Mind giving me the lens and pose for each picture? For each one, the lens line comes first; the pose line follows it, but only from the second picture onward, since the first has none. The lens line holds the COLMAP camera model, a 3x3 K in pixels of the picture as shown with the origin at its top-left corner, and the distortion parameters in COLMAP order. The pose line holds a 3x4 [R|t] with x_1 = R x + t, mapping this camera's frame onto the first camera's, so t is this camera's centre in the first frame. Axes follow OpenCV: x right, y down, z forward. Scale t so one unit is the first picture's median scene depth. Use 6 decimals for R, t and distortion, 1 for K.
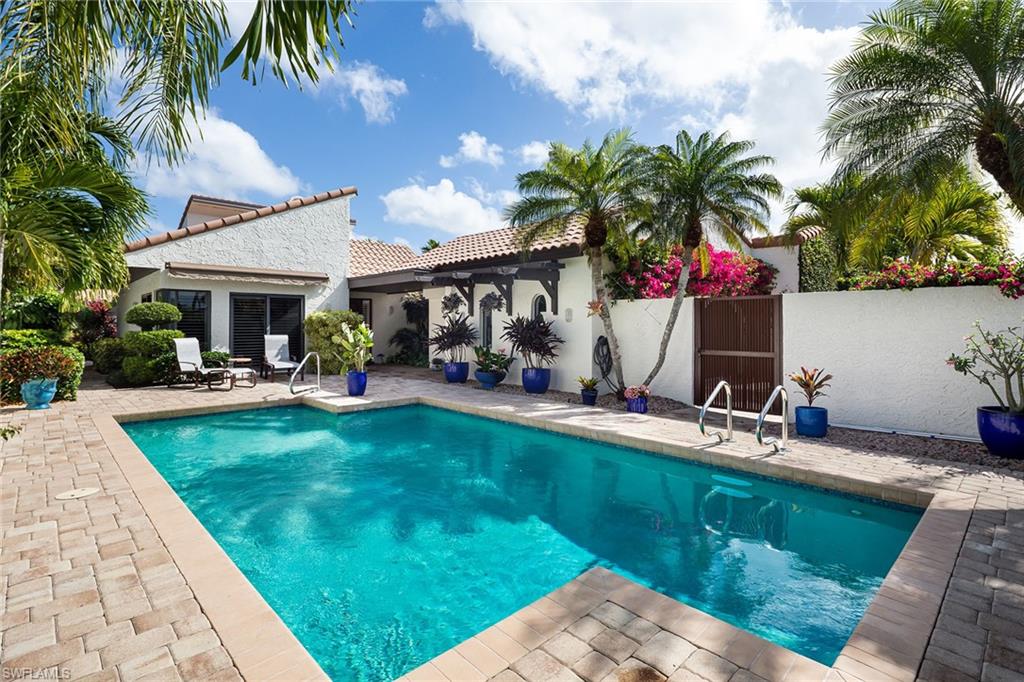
lens RADIAL K [[497.9, 0, 511.9], [0, 497.9, 334.3], [0, 0, 1]] dist [-0.000134, -0.000469]
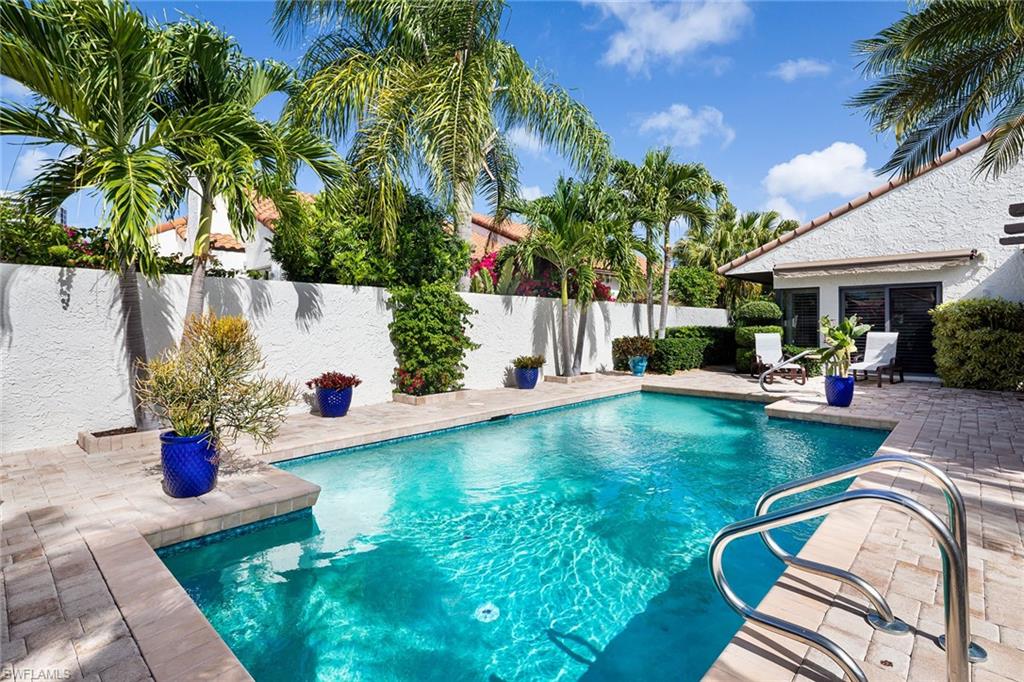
lens RADIAL K [[497.9, 0, 510.5], [0, 497.9, 338.3], [0, 0, 1]] dist [-0.000134, -0.000469]
pose [[0.054206, 0.021544, -0.998297, 0.349452], [-0.014526, 0.999678, 0.020785, 0.003036], [0.998424, 0.013374, 0.054502, 0.319819]]
